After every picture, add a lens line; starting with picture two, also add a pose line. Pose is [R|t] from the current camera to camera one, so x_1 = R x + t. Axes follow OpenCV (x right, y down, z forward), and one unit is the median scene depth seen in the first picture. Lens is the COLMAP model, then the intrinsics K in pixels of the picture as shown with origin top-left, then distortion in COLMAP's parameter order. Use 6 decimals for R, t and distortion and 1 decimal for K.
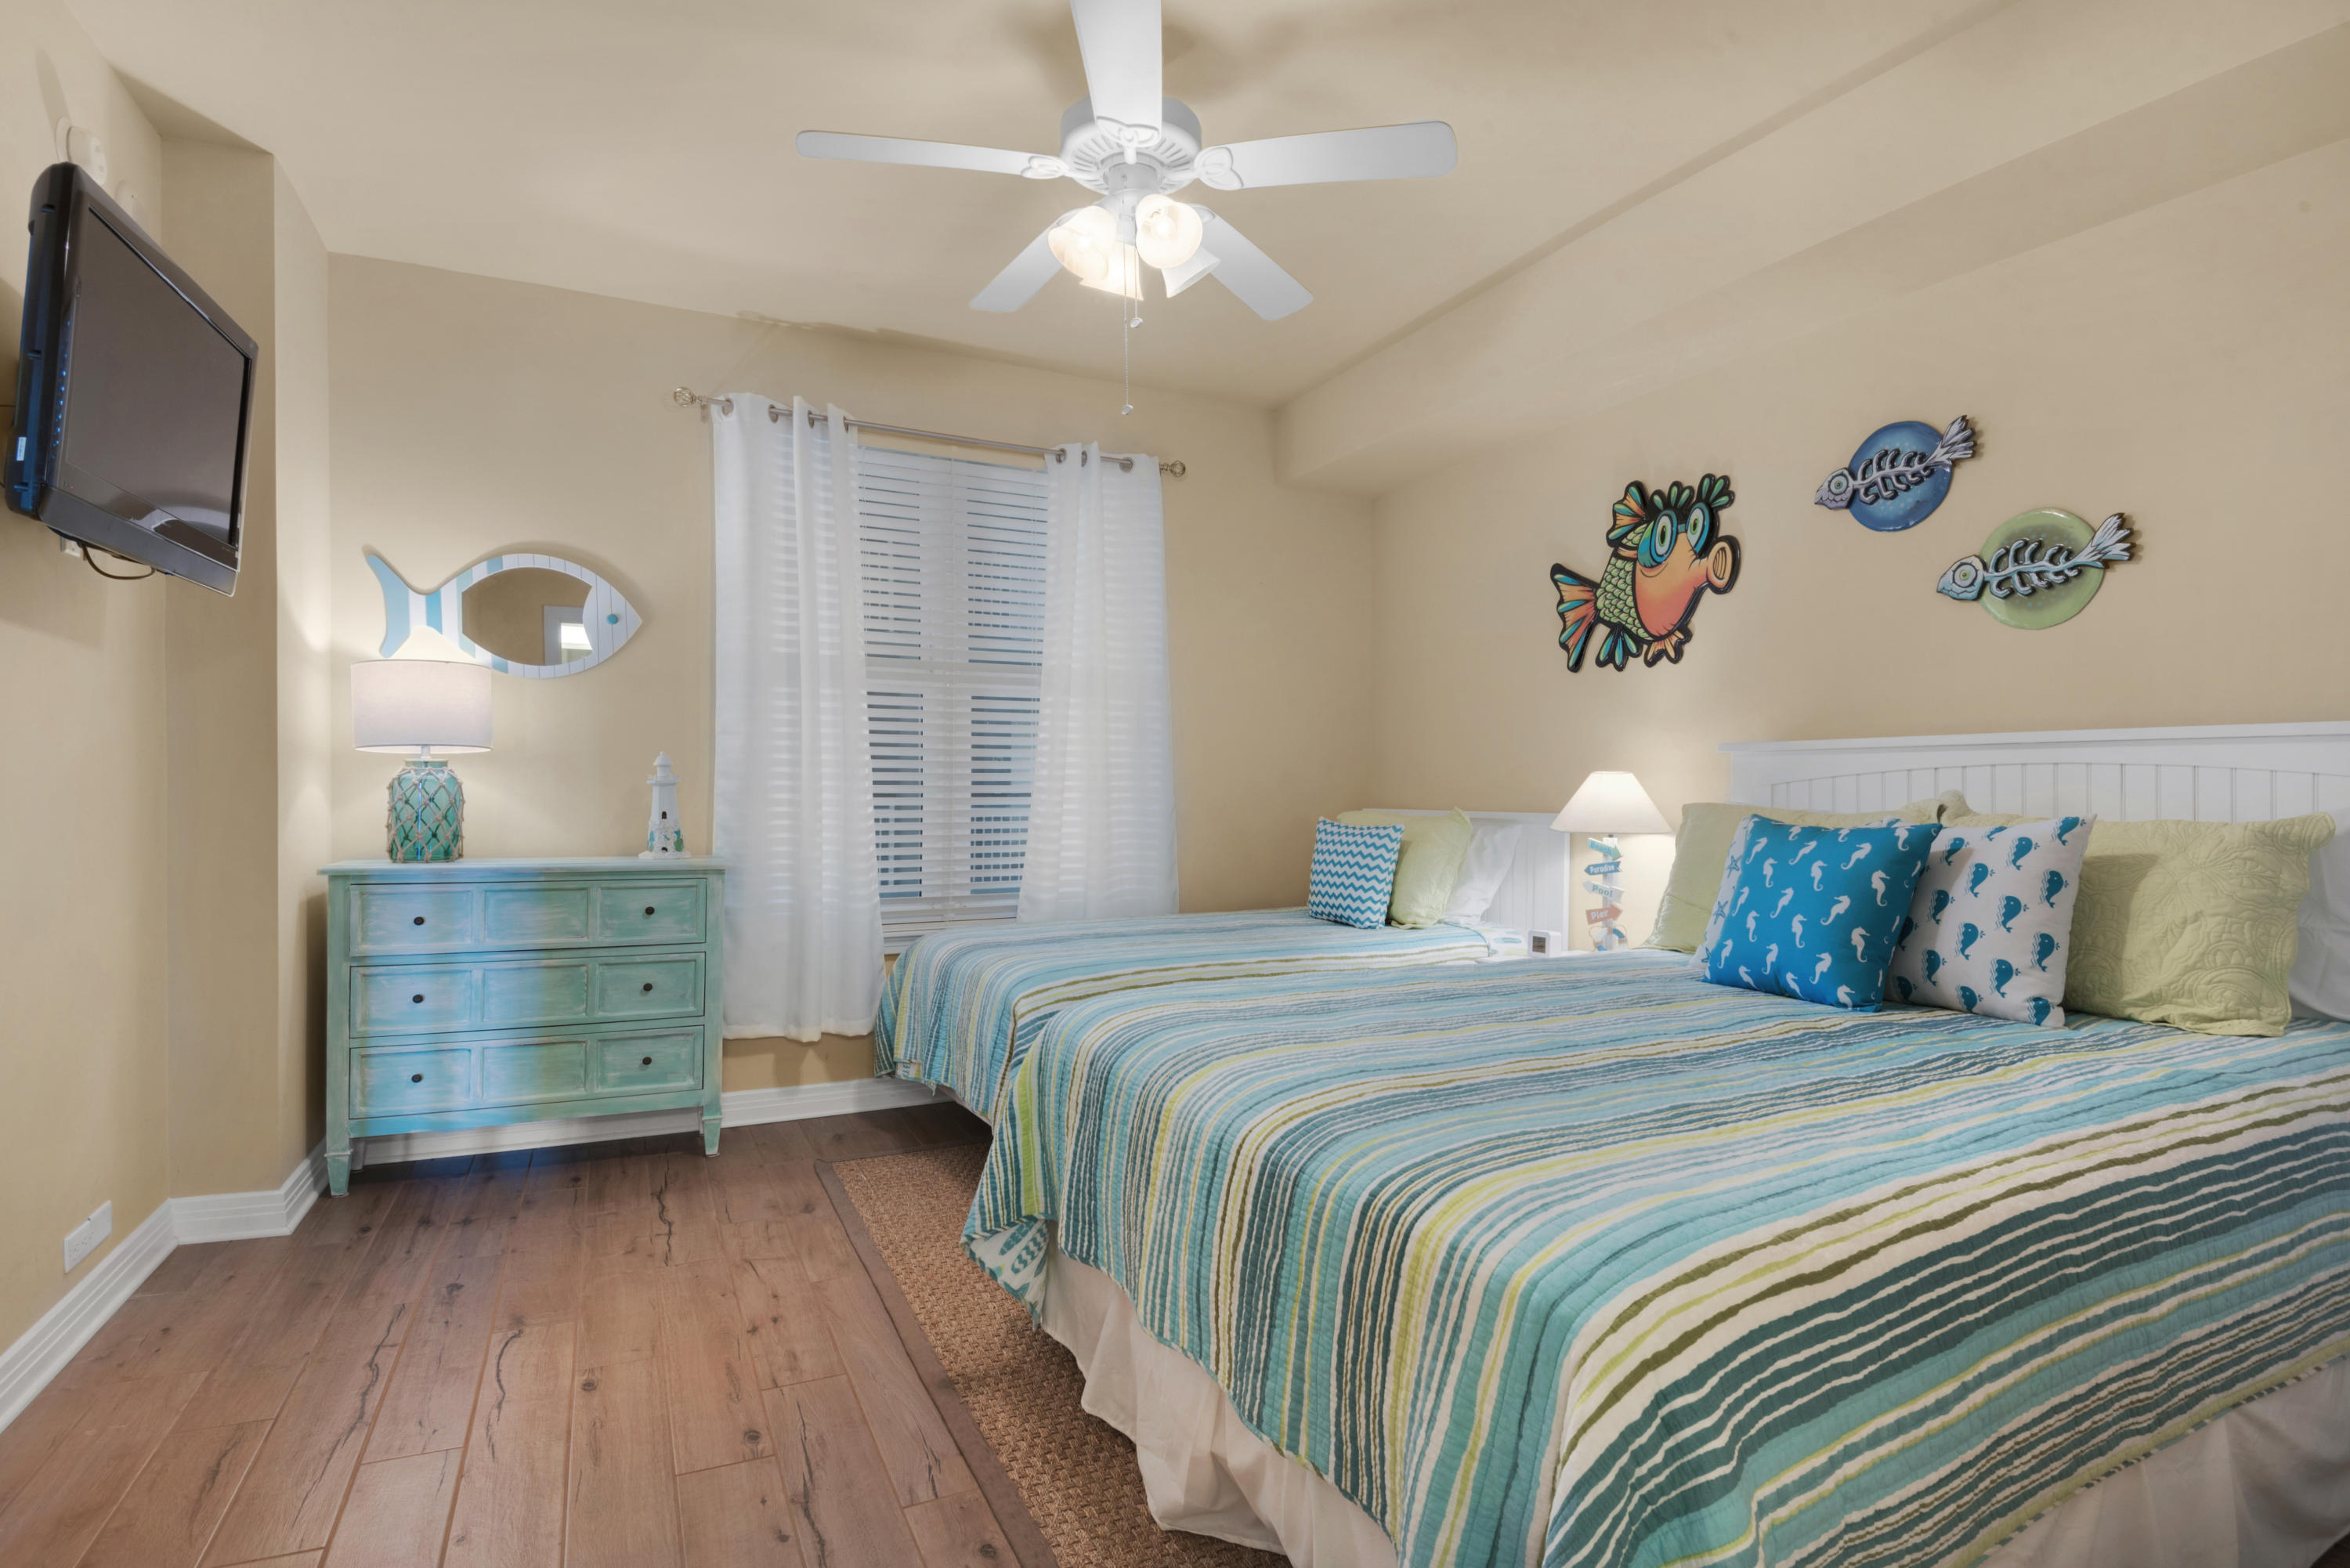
lens RADIAL K [[1049.2, 0, 1171.4], [0, 1049.2, 811.9], [0, 0, 1]] dist [0.000806, -0.033098]
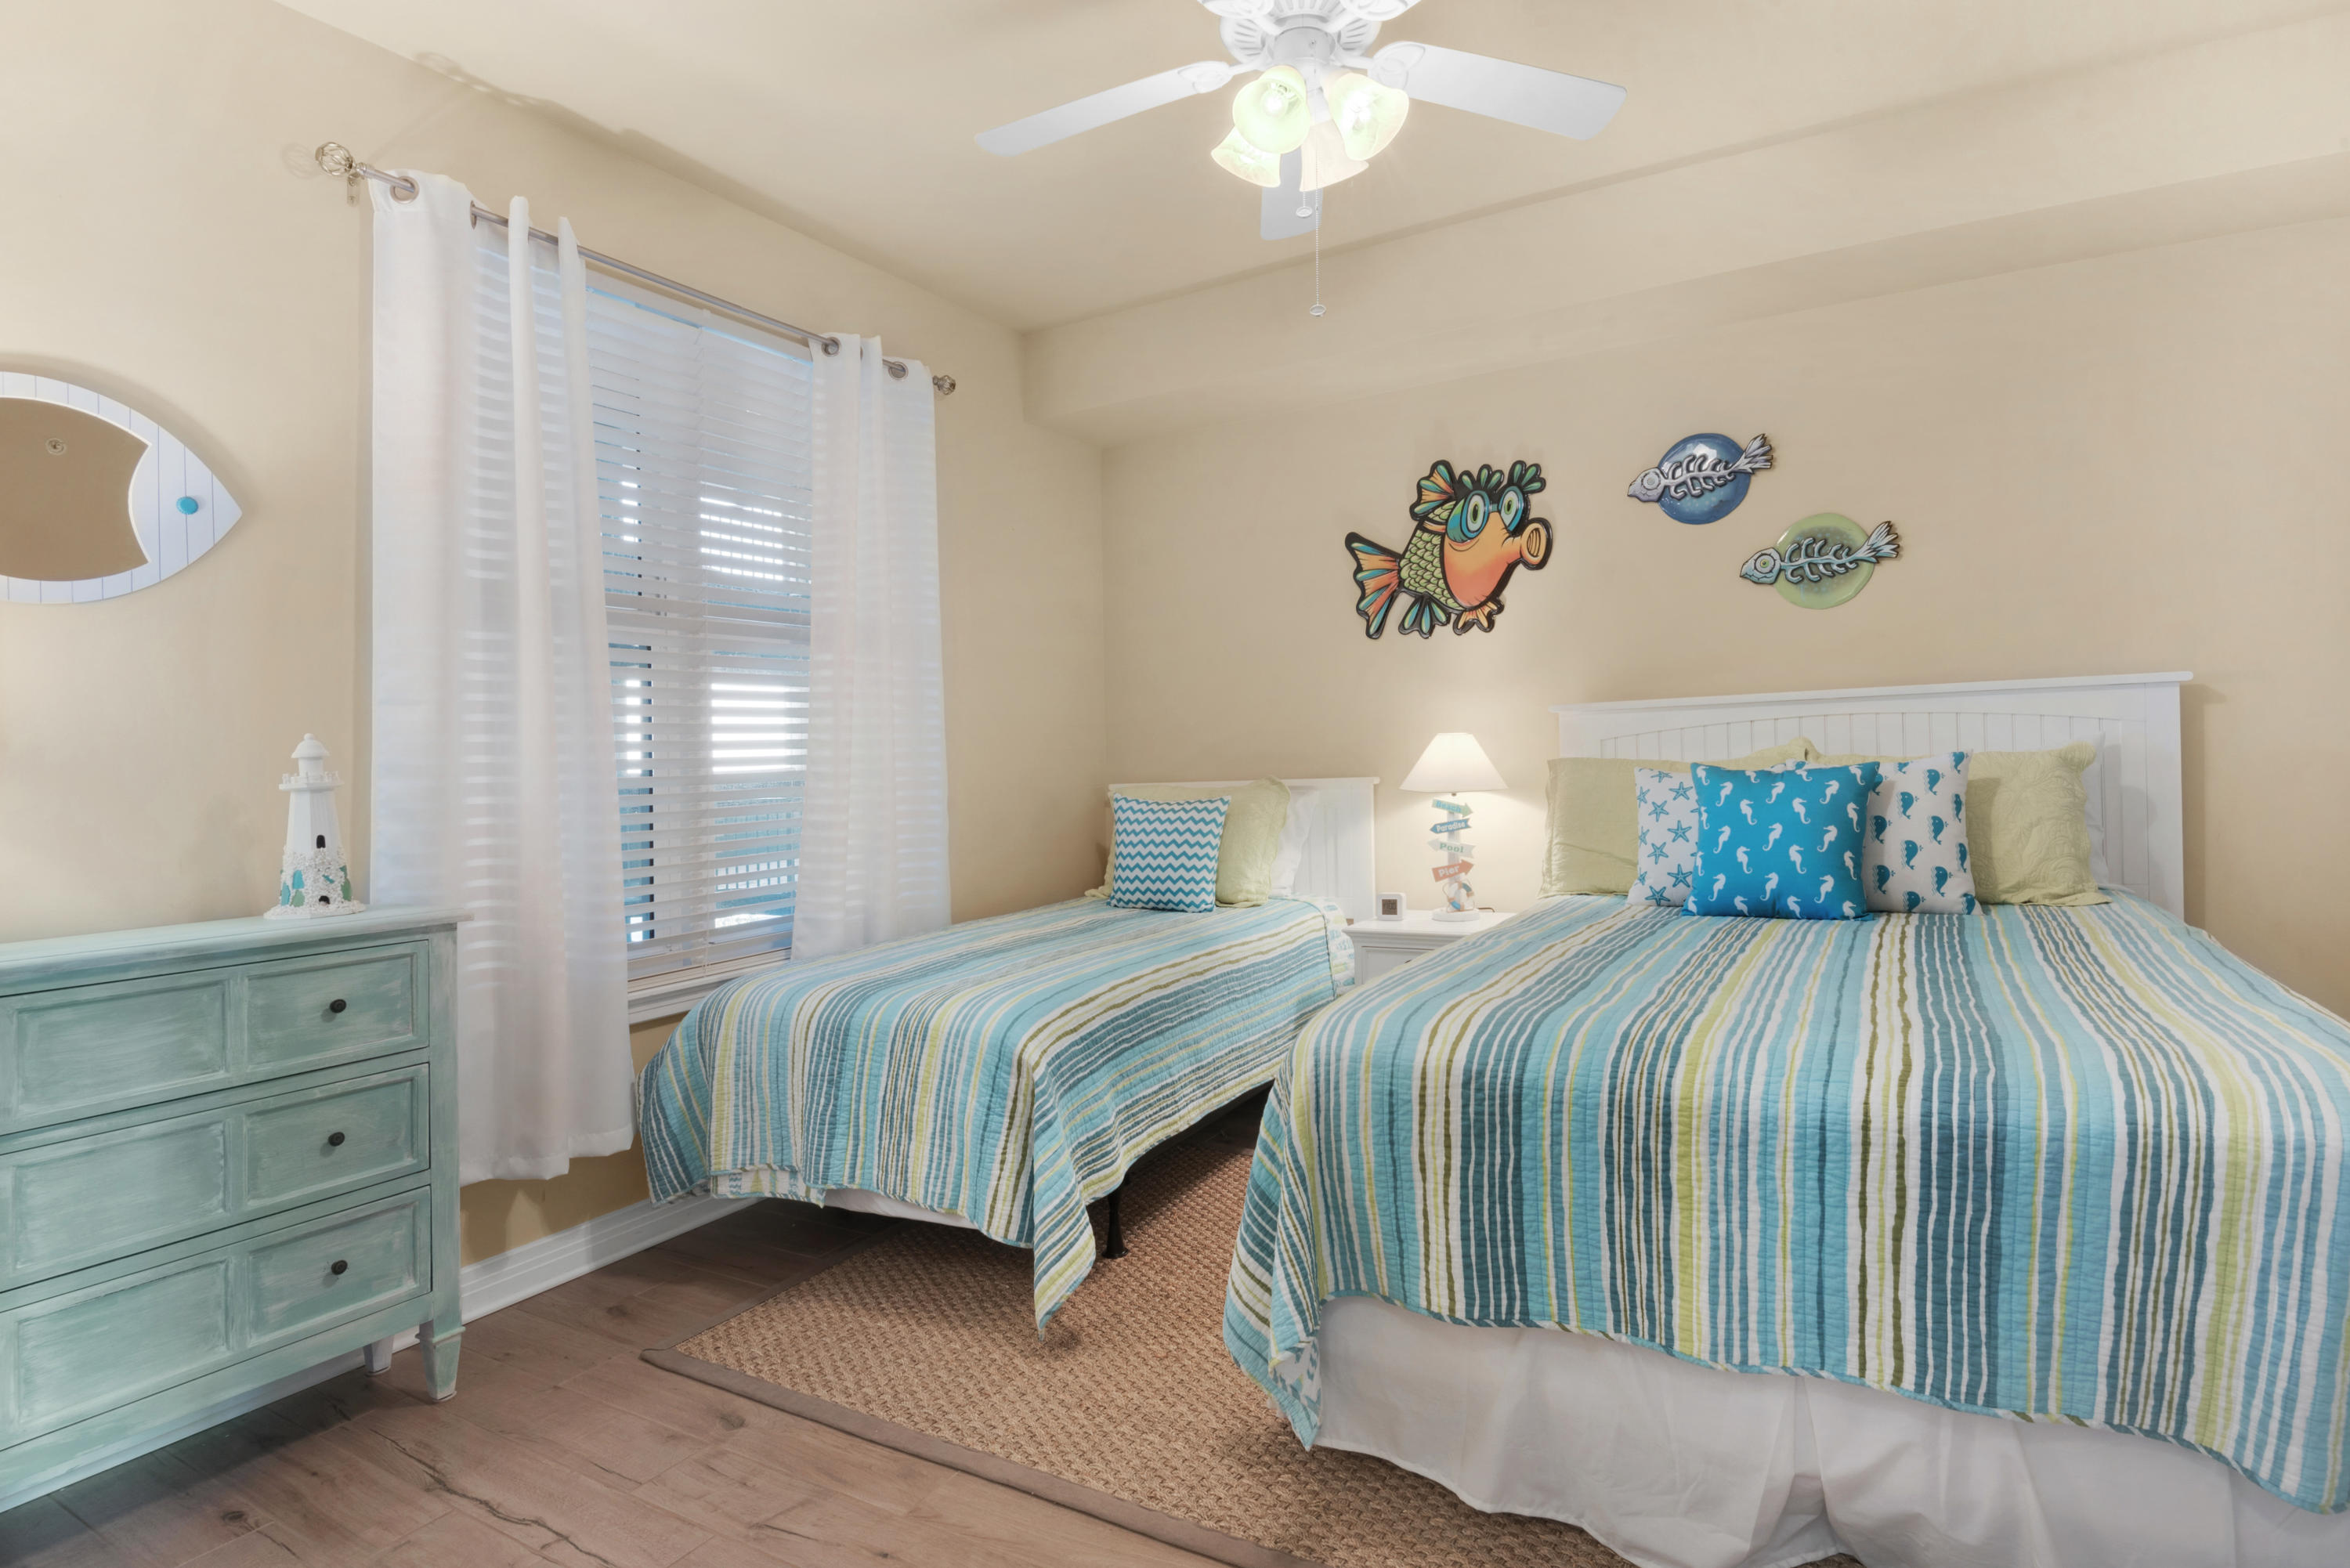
lens RADIAL K [[1128.2, 0, 1179.8], [0, 1128.2, 746.4], [0, 0, 1]] dist [0.002744, -0.014893]
pose [[0.836783, -0.028087, 0.546813, -0.438411], [0.051783, 0.998267, -0.027968, -0.008027], [-0.545080, 0.051719, 0.836787, 0.211836]]
